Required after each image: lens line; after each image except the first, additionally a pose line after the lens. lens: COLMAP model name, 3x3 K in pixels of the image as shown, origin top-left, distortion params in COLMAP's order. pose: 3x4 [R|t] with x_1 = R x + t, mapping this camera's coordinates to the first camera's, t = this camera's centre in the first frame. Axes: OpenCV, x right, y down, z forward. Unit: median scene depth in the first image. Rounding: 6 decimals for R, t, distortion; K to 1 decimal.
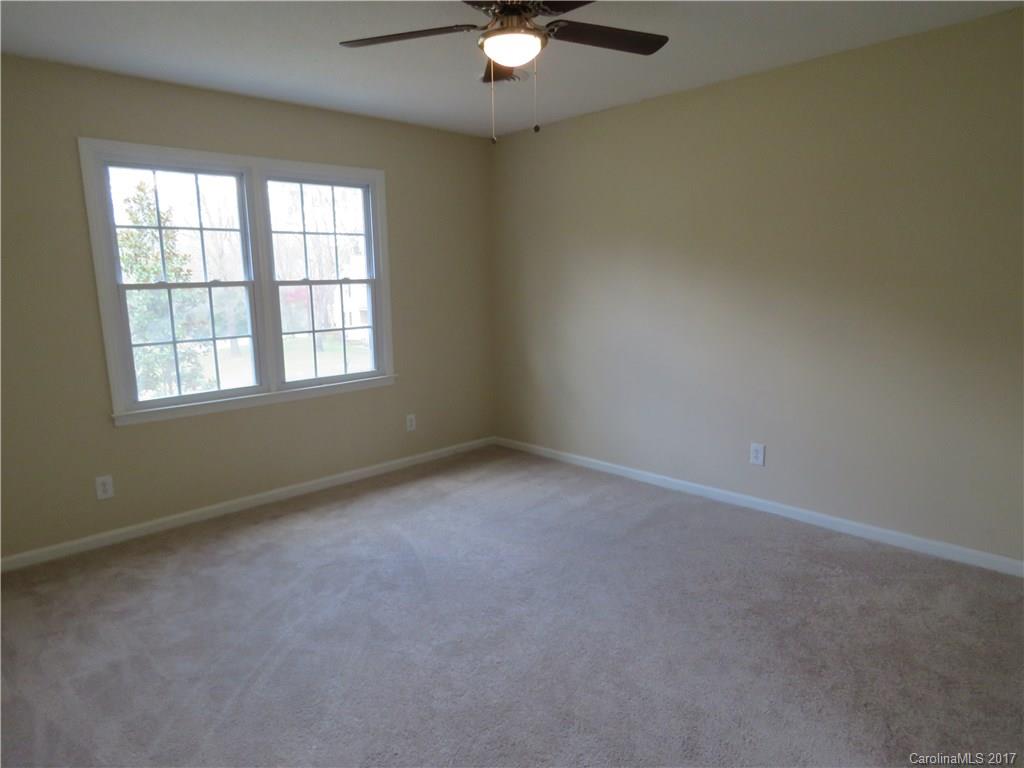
lens RADIAL K [[644.9, 0, 500.3], [0, 644.9, 377.8], [0, 0, 1]] dist [0.000631, 0.000067]
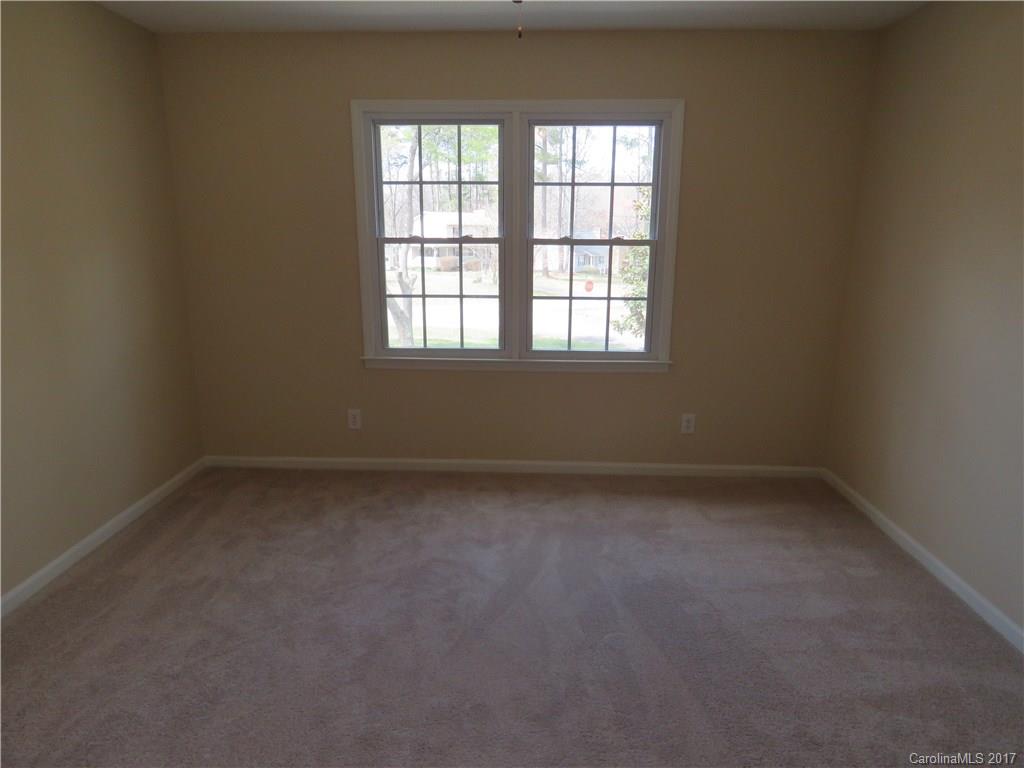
lens RADIAL K [[638.6, 0, 513.1], [0, 638.6, 371.5], [0, 0, 1]] dist [0.001367, 0.000208]
pose [[0.708400, 0.170382, -0.684938, 0.284497], [-0.132844, 0.985268, 0.107696, -0.059471], [0.693197, 0.014698, 0.720598, 0.337487]]
